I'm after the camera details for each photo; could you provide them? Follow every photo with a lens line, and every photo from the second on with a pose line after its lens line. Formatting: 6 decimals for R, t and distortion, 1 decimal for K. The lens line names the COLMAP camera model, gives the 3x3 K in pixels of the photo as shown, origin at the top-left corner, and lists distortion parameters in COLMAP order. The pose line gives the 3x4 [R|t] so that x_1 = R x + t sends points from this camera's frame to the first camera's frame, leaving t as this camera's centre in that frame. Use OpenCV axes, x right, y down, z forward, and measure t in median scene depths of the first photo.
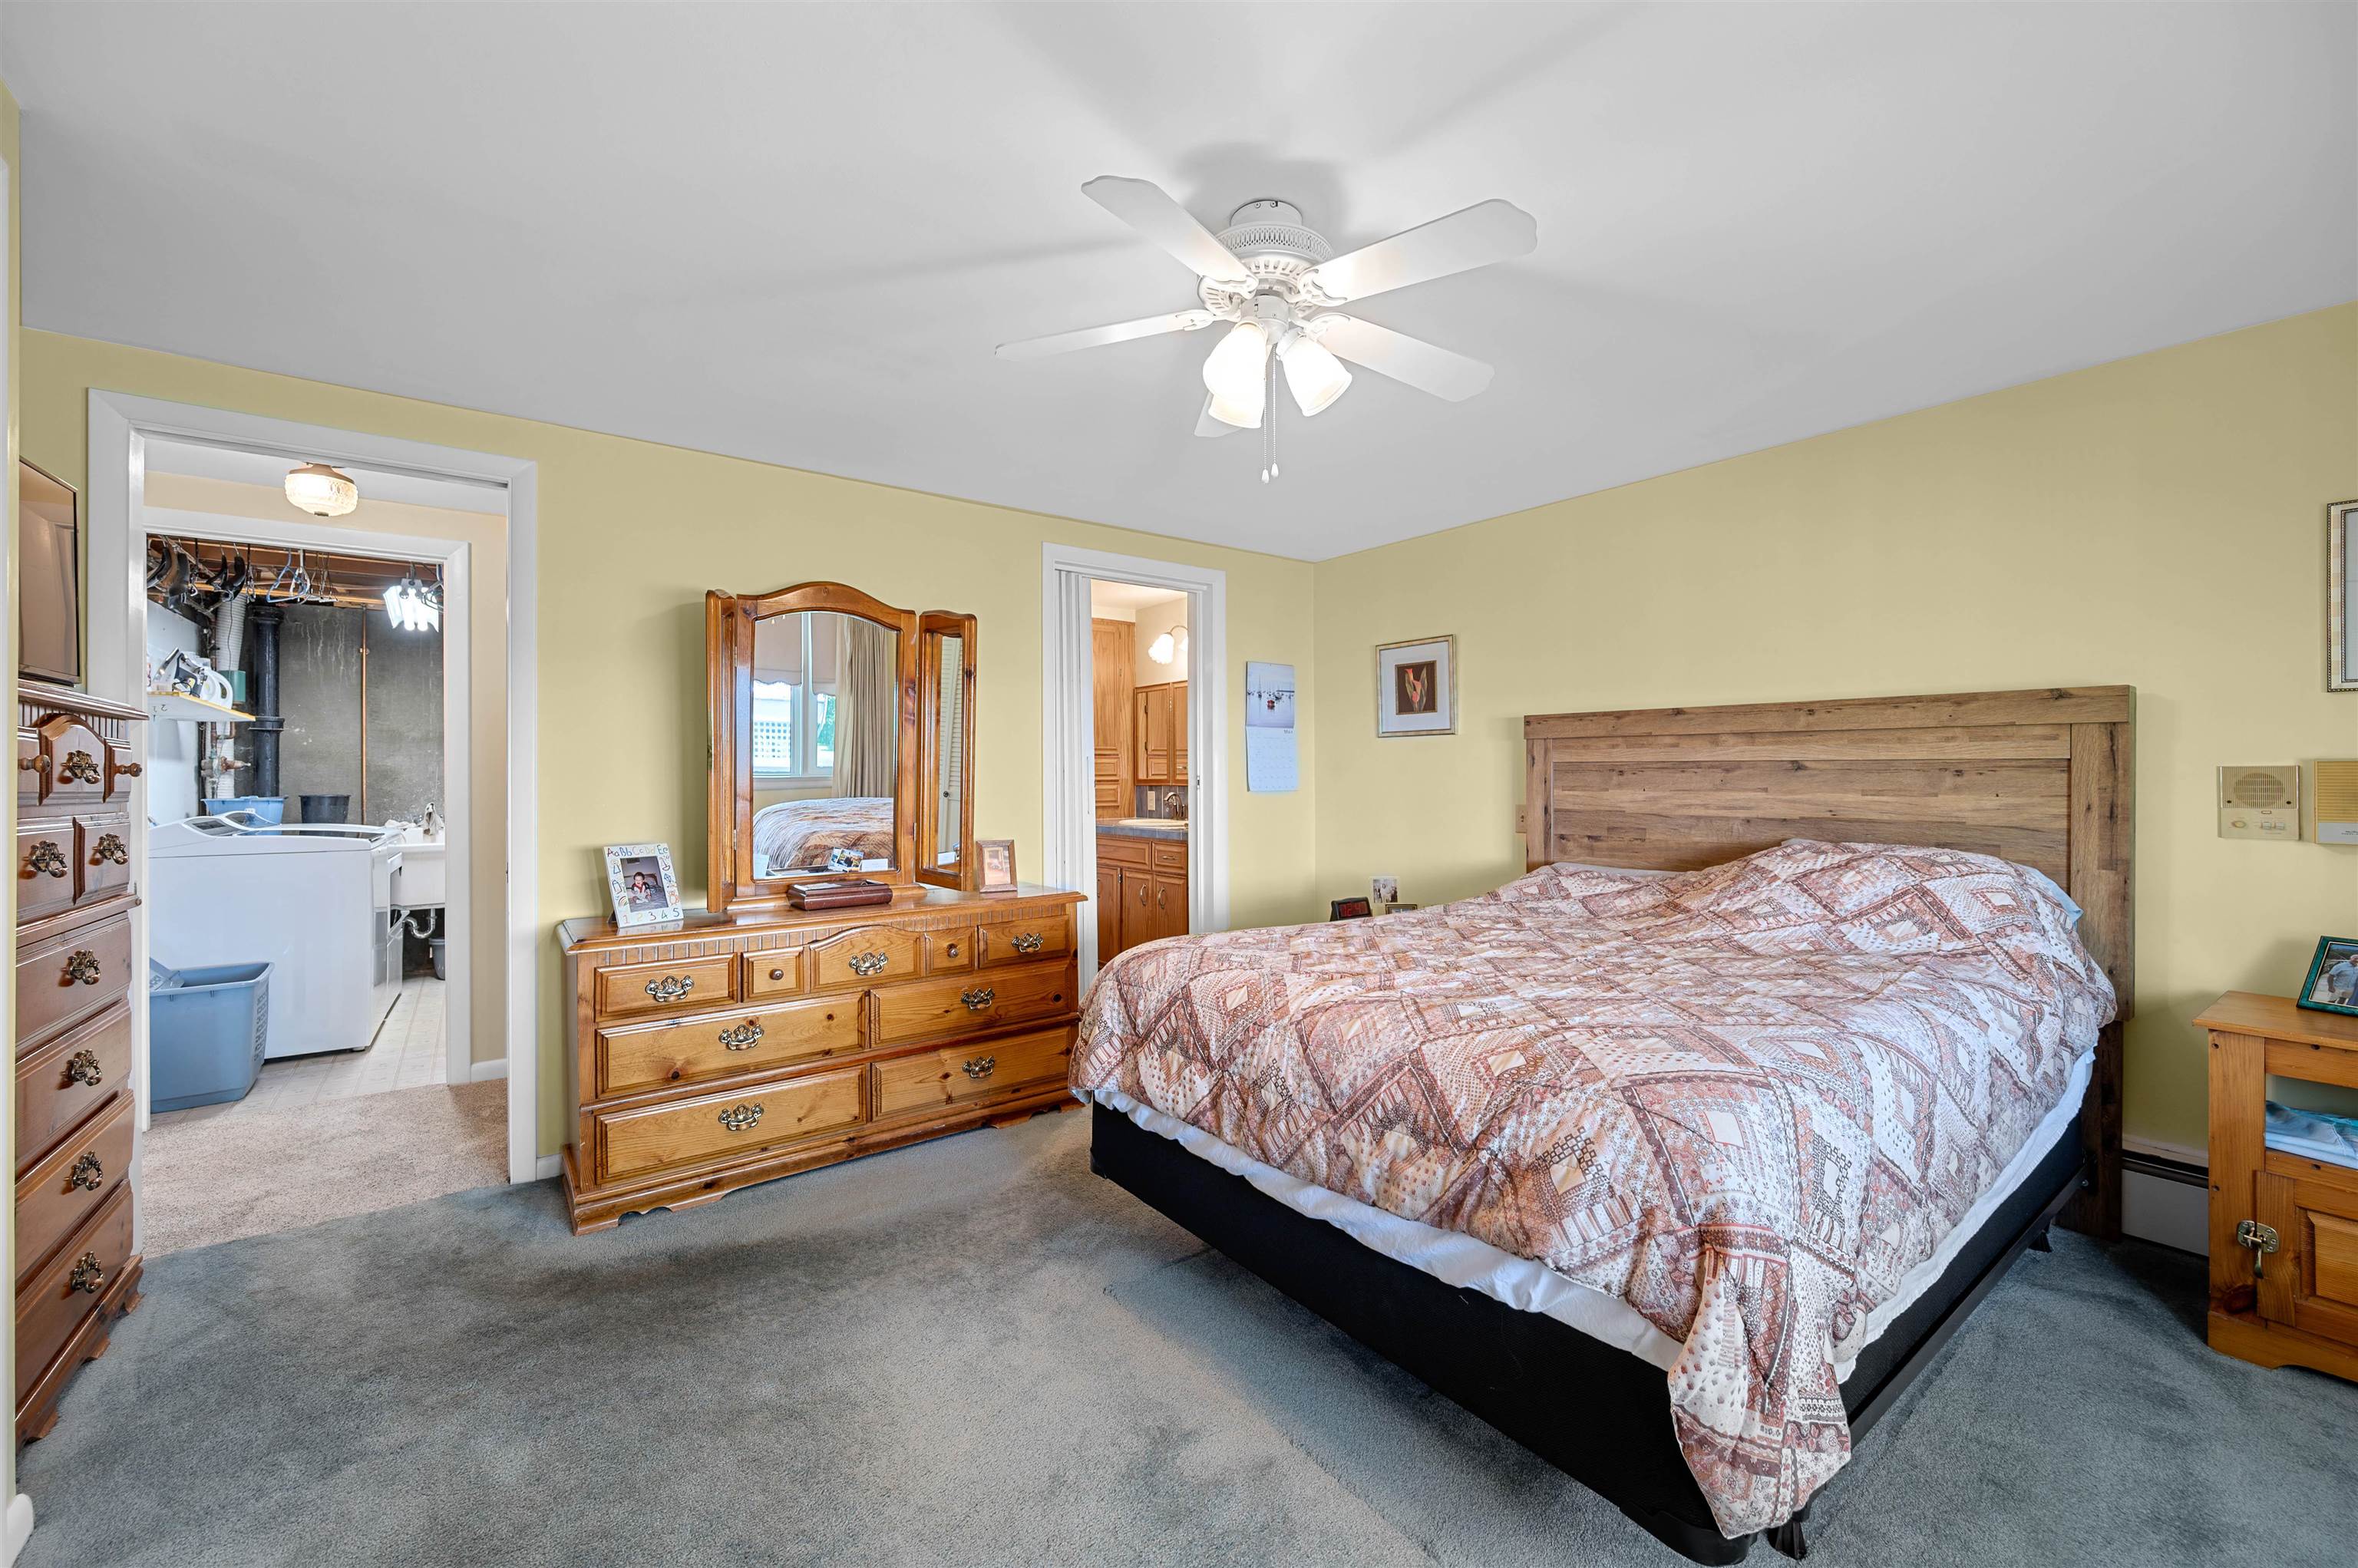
lens RADIAL K [[940.5, 0, 1174.6], [0, 940.5, 770.7], [0, 0, 1]] dist [-0.008239, 0.002720]
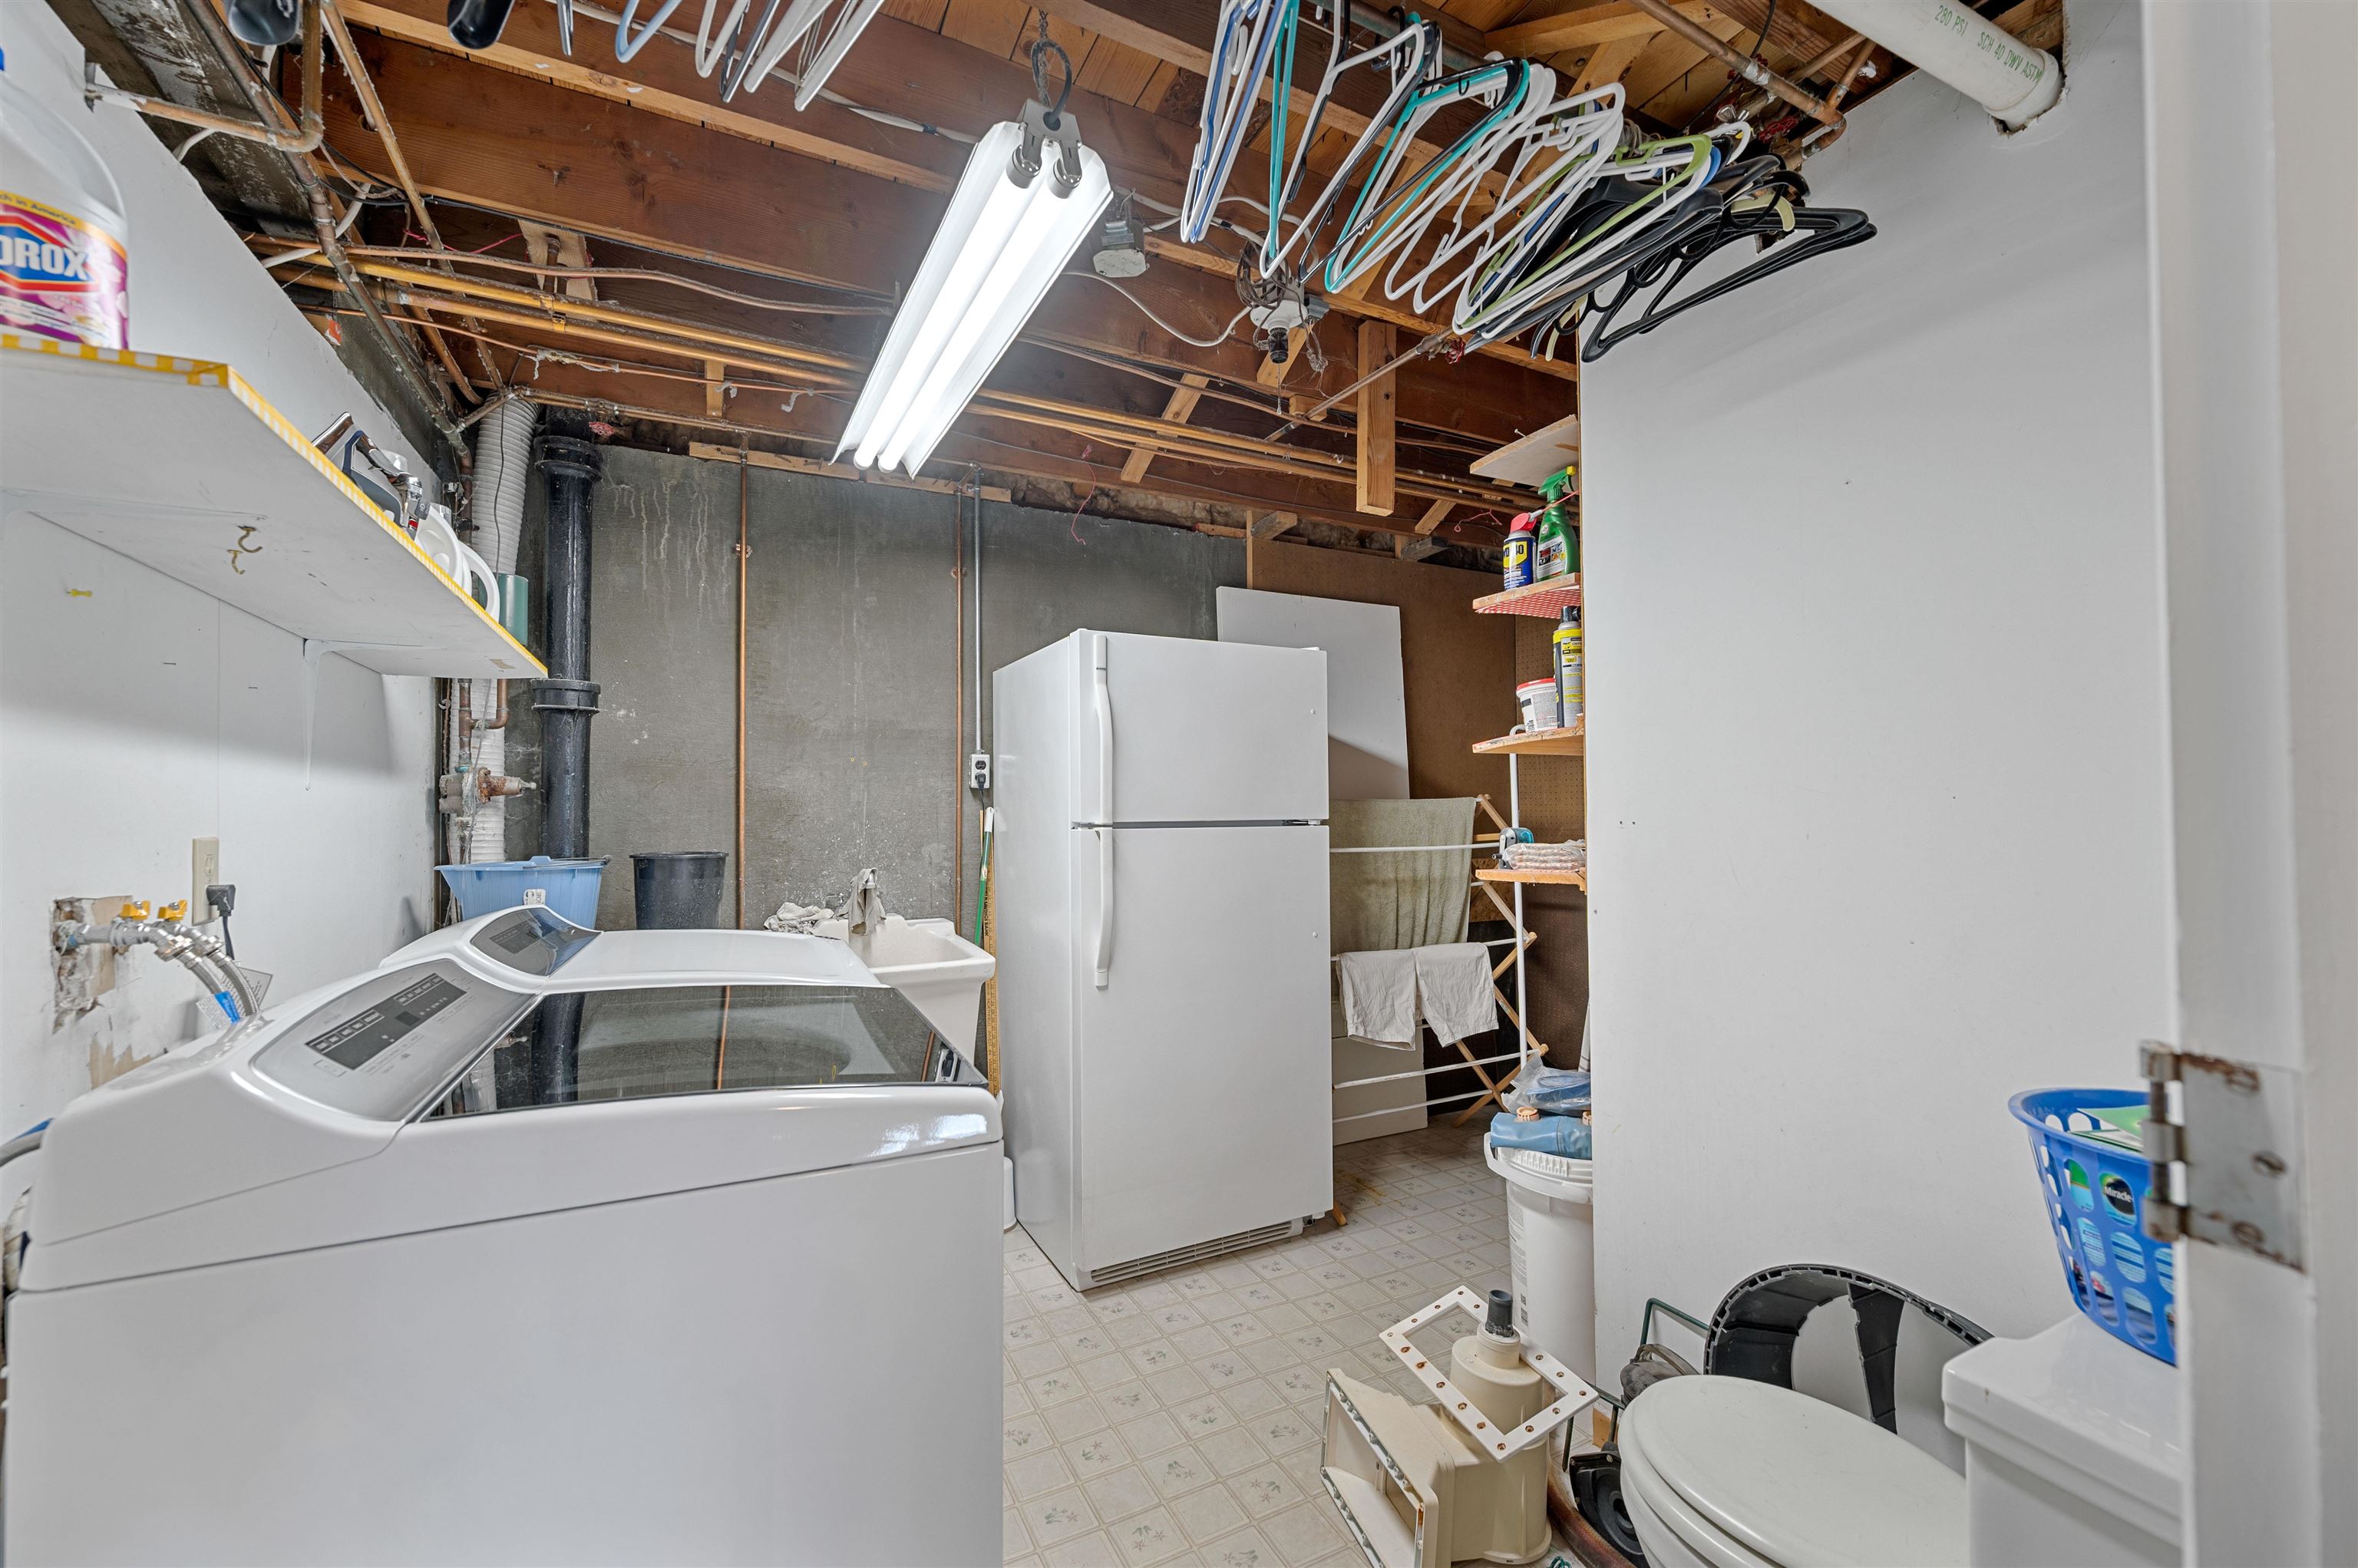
lens RADIAL K [[940.5, 0, 1170.6], [0, 940.5, 788.9], [0, 0, 1]] dist [-0.008239, 0.002720]
pose [[0.984376, -0.004957, -0.176007, -0.607808], [0.001783, 0.999833, -0.018189, 0.003749], [0.176067, 0.017592, 0.984221, 0.609749]]
